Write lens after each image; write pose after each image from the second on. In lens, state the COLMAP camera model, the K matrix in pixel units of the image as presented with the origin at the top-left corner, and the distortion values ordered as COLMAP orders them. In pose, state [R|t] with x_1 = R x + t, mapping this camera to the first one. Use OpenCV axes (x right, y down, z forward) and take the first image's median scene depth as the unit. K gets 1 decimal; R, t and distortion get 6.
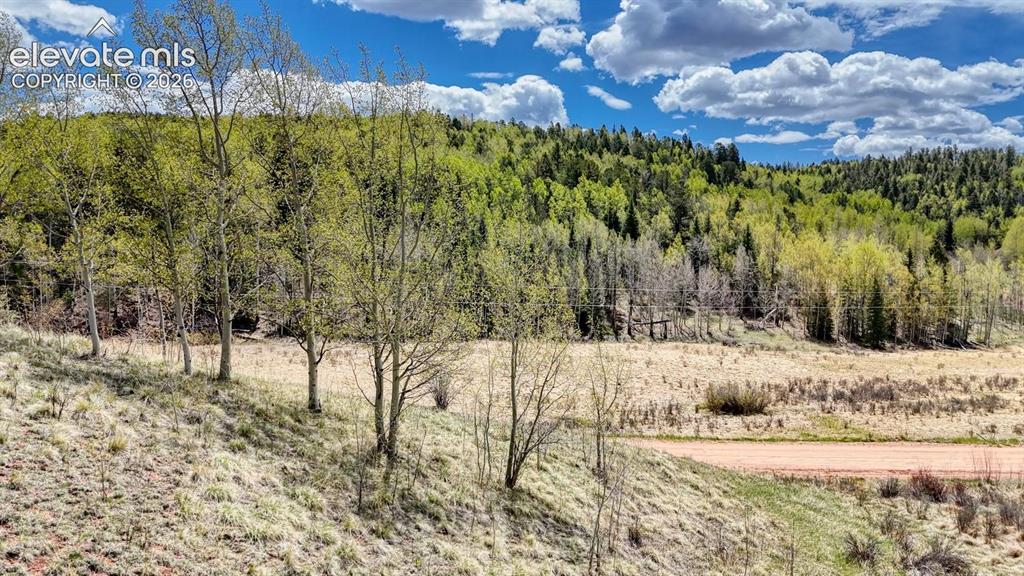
lens RADIAL K [[754.5, 0, 512.3], [0, 754.5, 289.3], [0, 0, 1]] dist [0.044796, -0.032623]
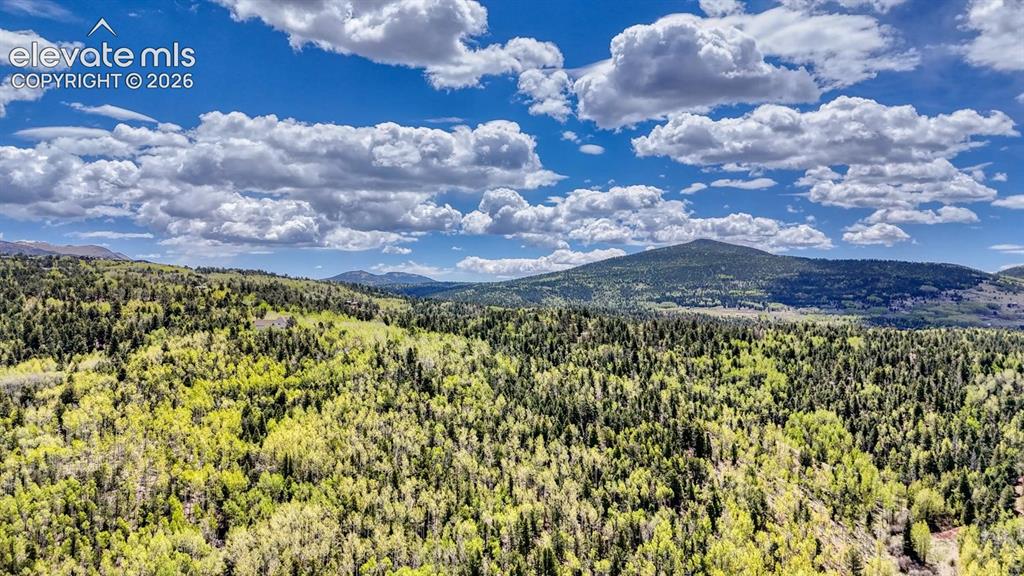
lens RADIAL K [[754.5, 0, 514.7], [0, 754.5, 288.4], [0, 0, 1]] dist [0.044796, -0.032623]
pose [[0.999061, 0.010467, 0.042032, -0.000157], [-0.008520, 0.998894, -0.046233, -0.122152], [-0.042469, 0.045831, 0.998046, -0.004534]]
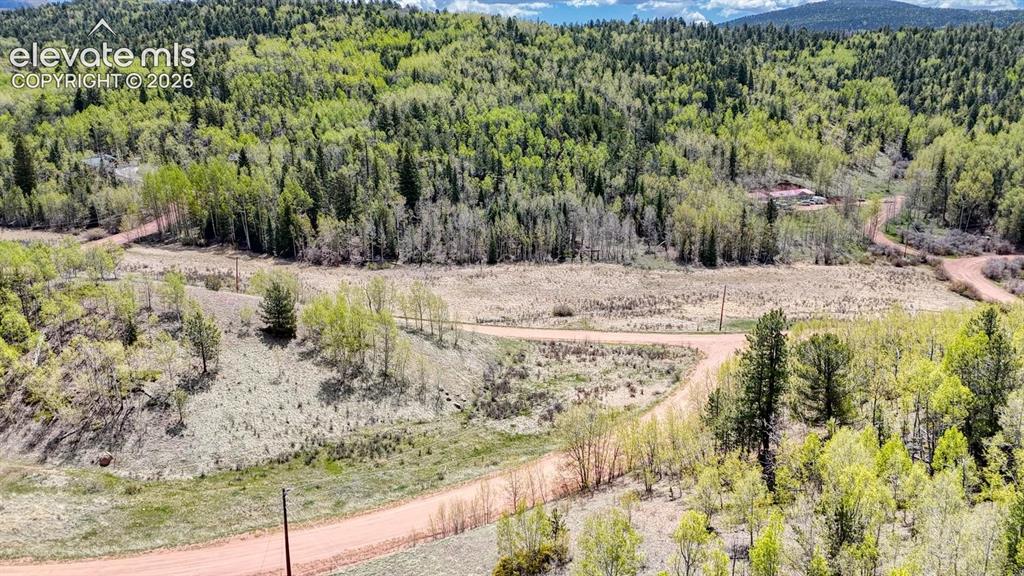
lens RADIAL K [[754.5, 0, 515.4], [0, 754.5, 310.3], [0, 0, 1]] dist [0.044796, -0.032623]
pose [[0.993300, 0.030425, -0.111486, 0.028239], [-0.001130, 0.967233, 0.253888, -0.040626], [0.115557, -0.252061, 0.960787, -0.125405]]
